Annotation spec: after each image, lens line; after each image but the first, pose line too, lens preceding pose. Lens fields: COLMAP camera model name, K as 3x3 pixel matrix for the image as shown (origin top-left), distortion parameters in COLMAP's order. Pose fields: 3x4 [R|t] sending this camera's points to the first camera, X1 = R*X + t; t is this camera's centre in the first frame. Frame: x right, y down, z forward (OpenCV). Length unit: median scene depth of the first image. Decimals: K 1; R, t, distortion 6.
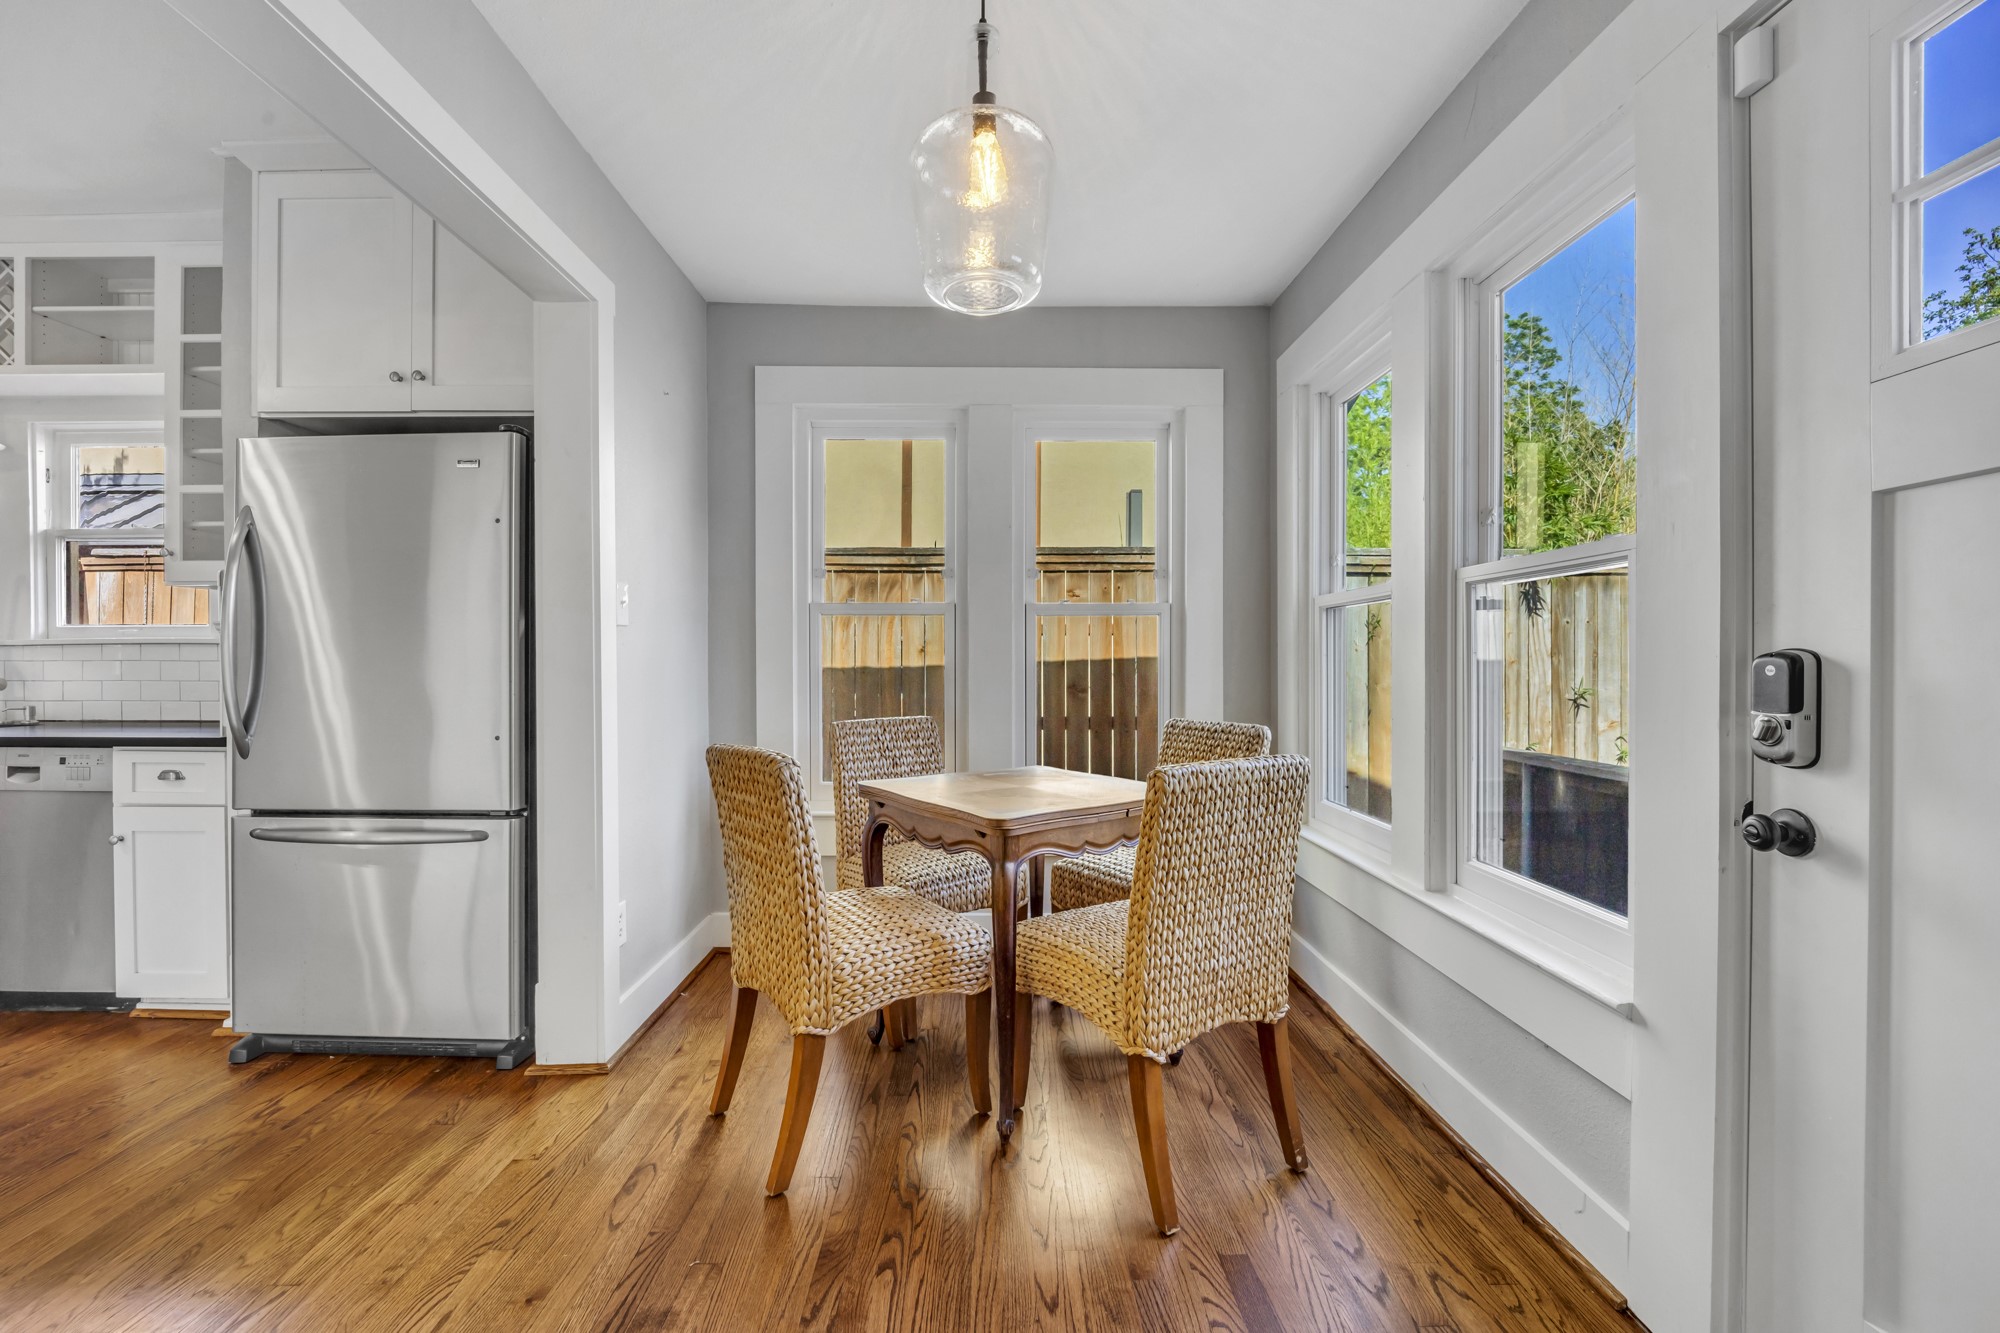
lens RADIAL K [[819.6, 0, 1004.5], [0, 819.6, 662.9], [0, 0, 1]] dist [-0.007262, -0.003767]
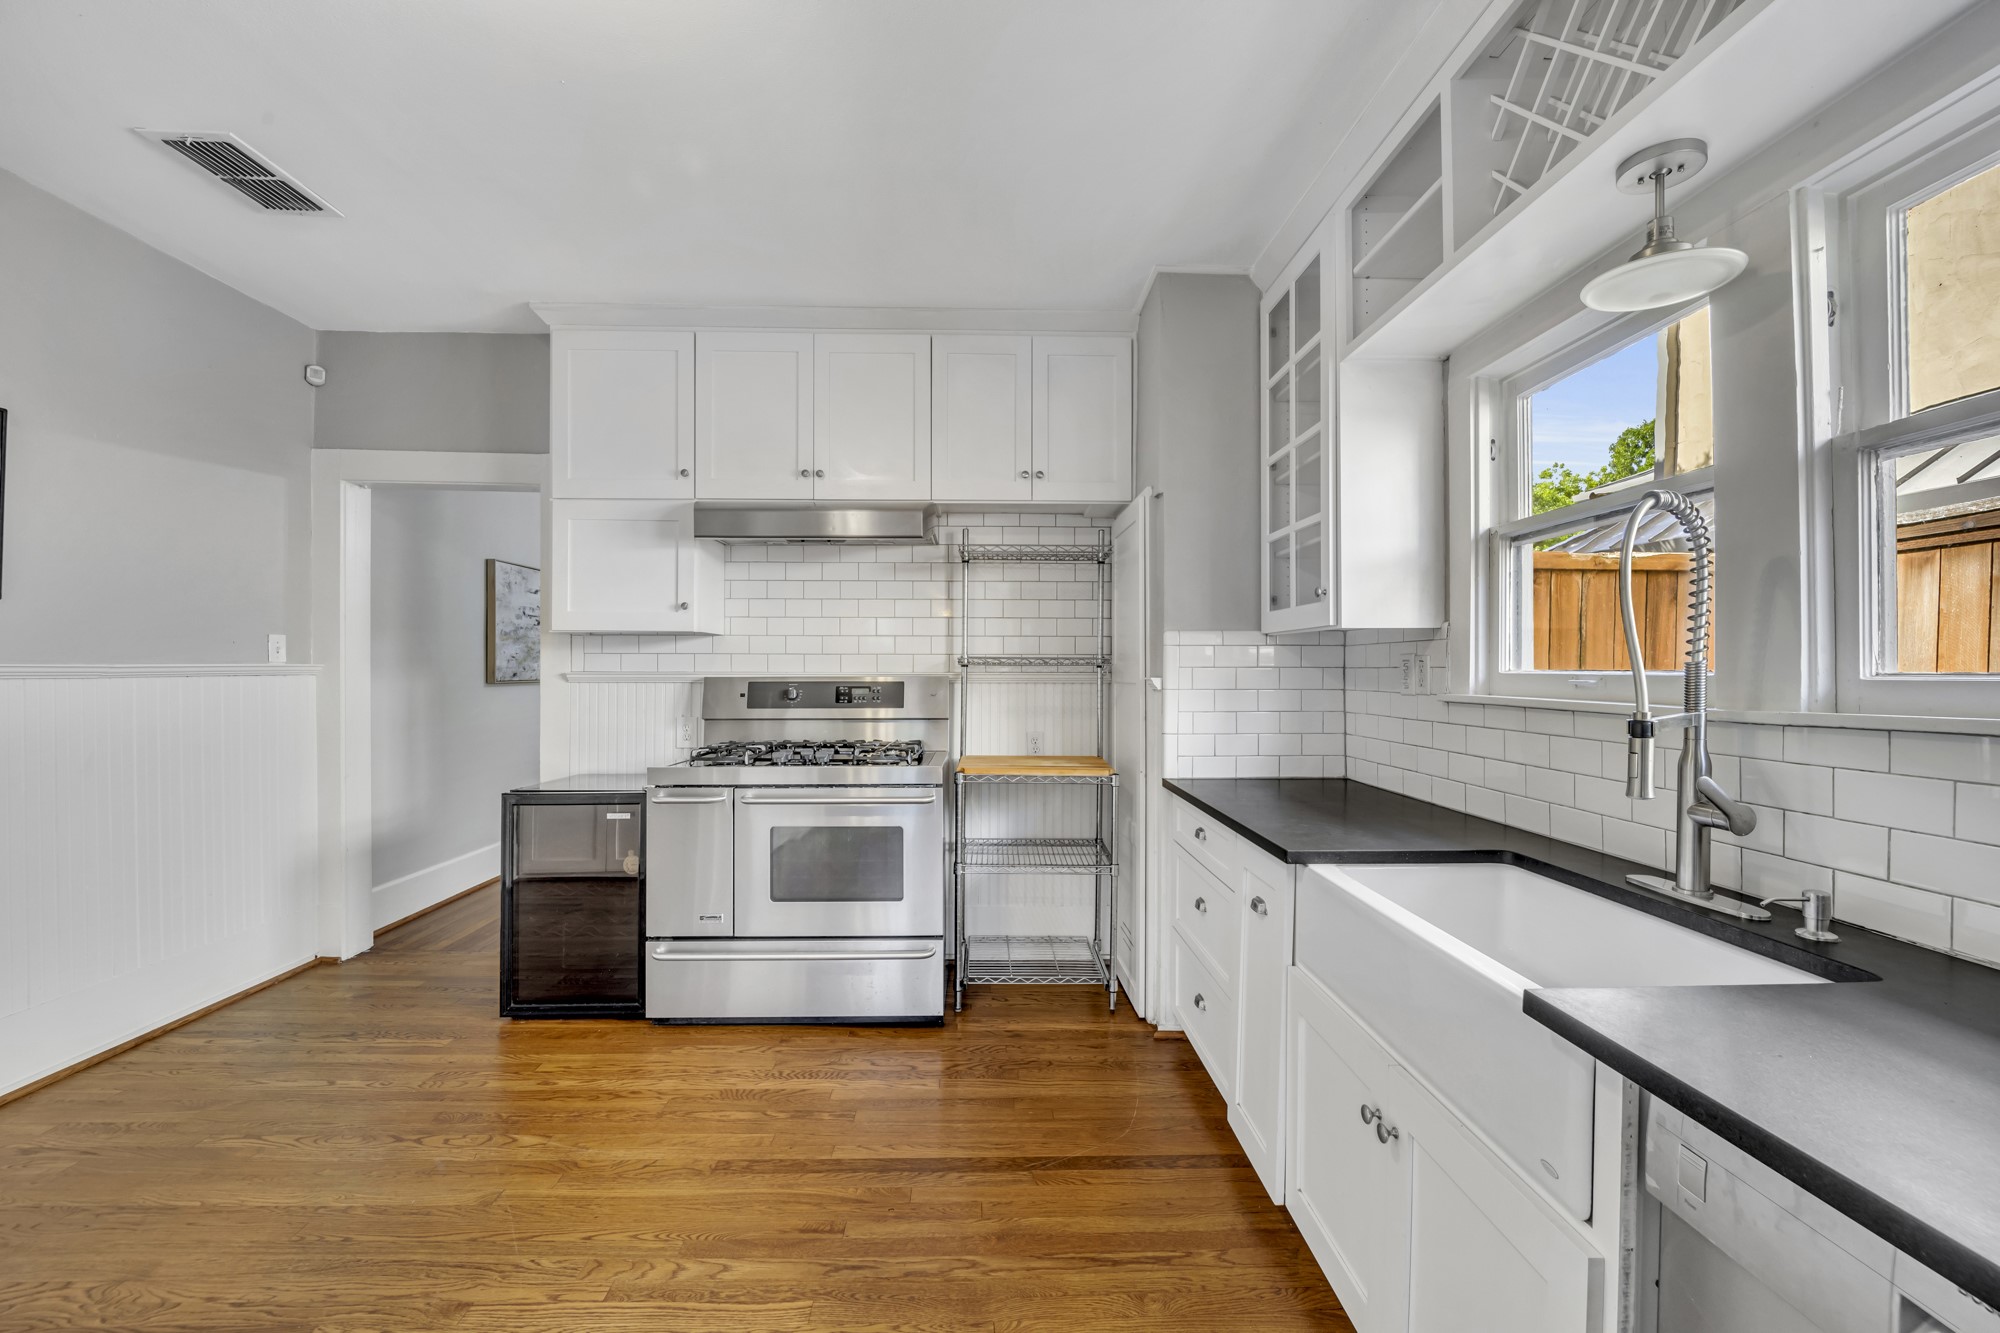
lens RADIAL K [[819.6, 0, 986.6], [0, 819.6, 666.5], [0, 0, 1]] dist [-0.007262, -0.003767]
pose [[0.024154, 0.001358, -0.999707, -1.005596], [-0.008272, 0.999965, 0.001159, -0.060384], [0.999674, 0.008241, 0.024164, 0.716207]]
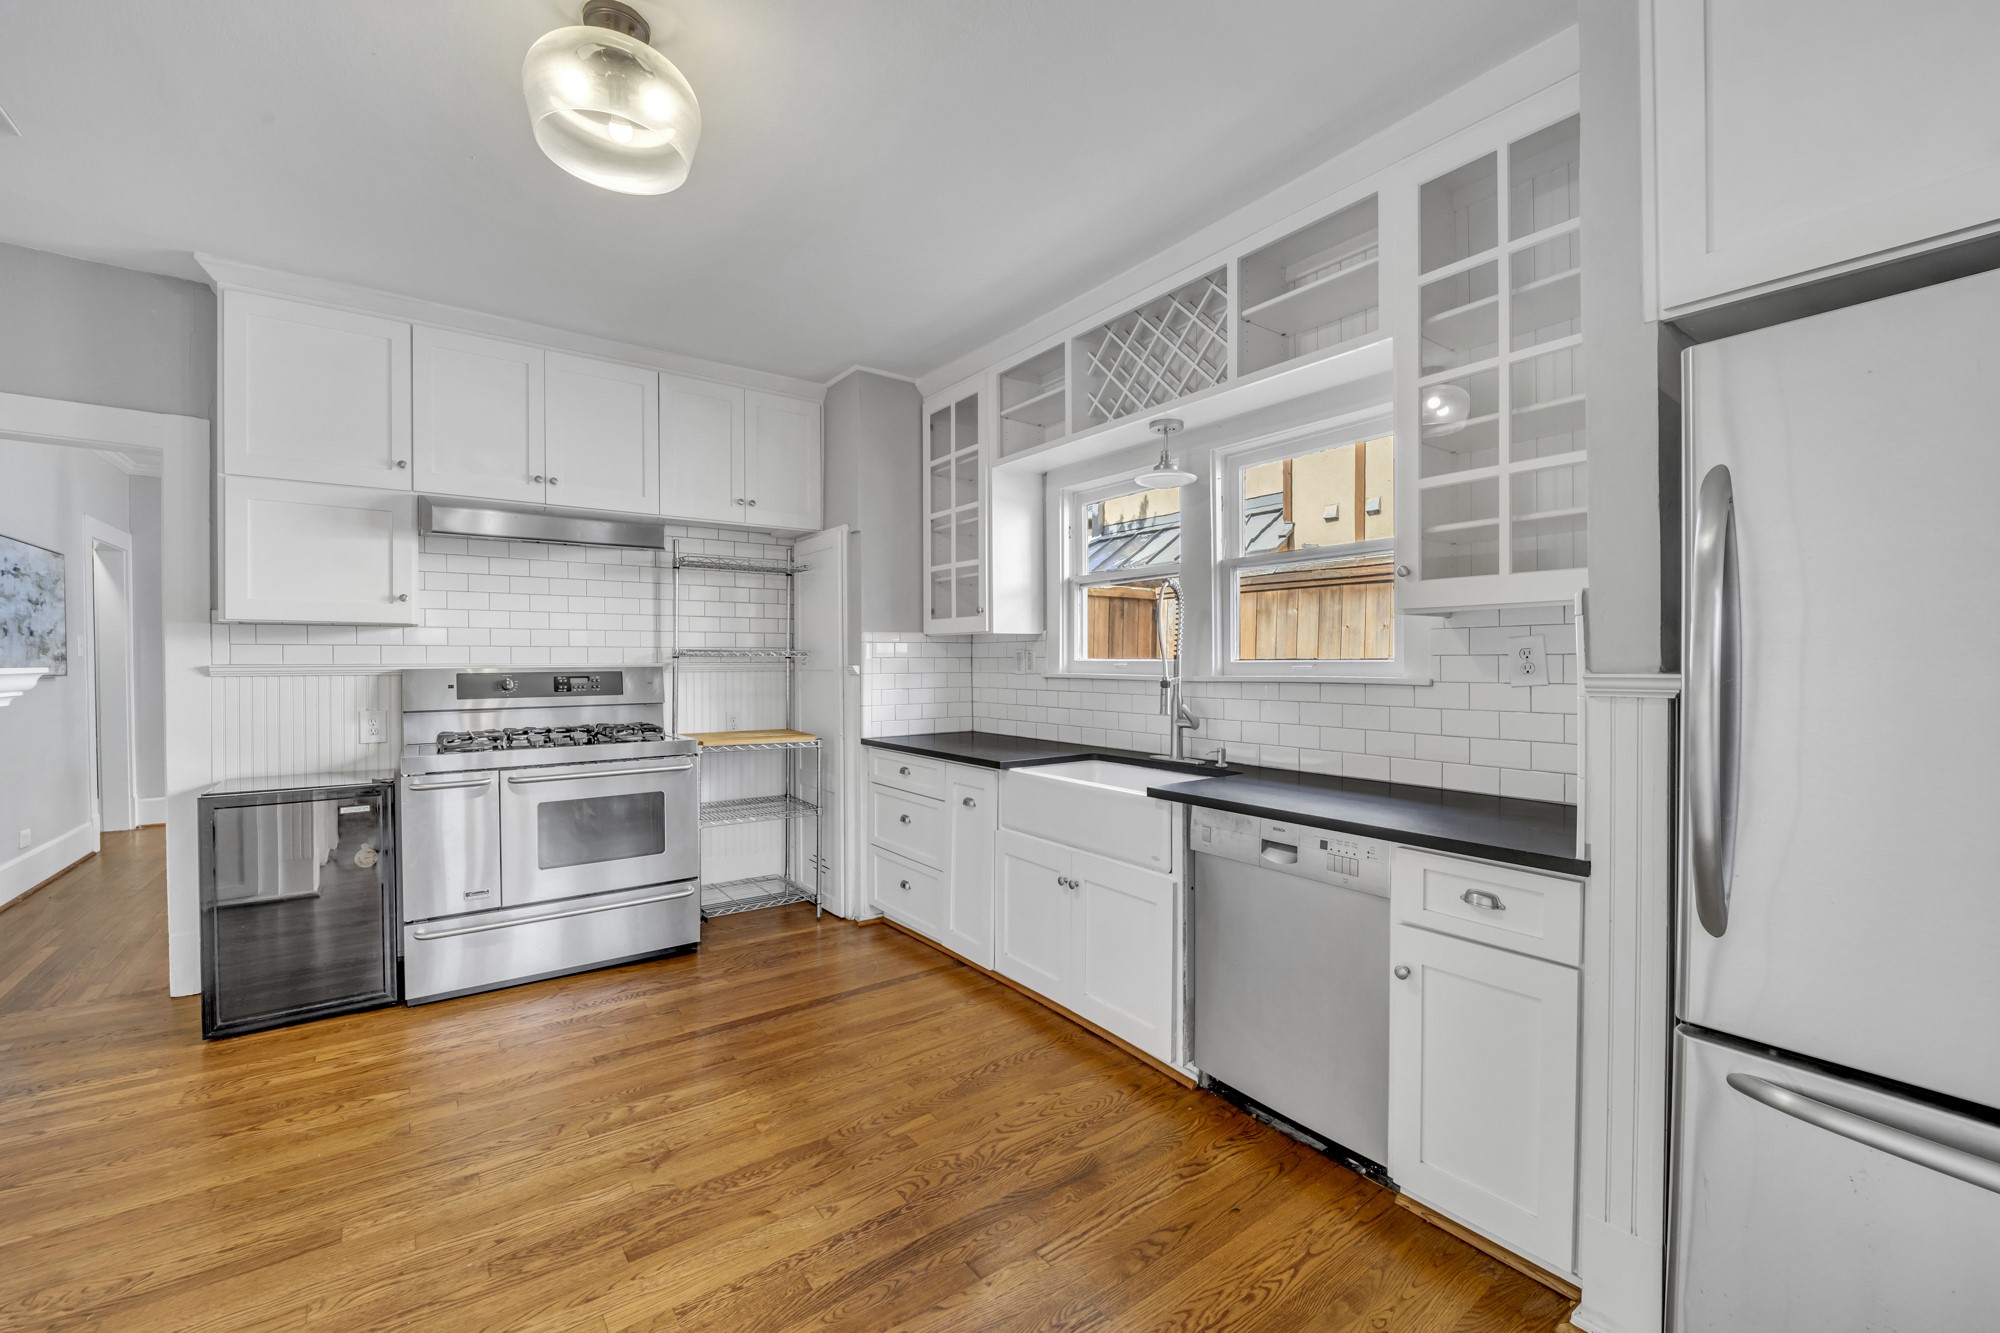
lens RADIAL K [[819.6, 0, 1000.7], [0, 819.6, 668.5], [0, 0, 1]] dist [-0.007262, -0.003767]
pose [[0.594421, 0.011767, -0.804068, -0.715276], [-0.005077, 0.999928, 0.010880, -0.058148], [0.804138, -0.002385, 0.594438, 0.269156]]
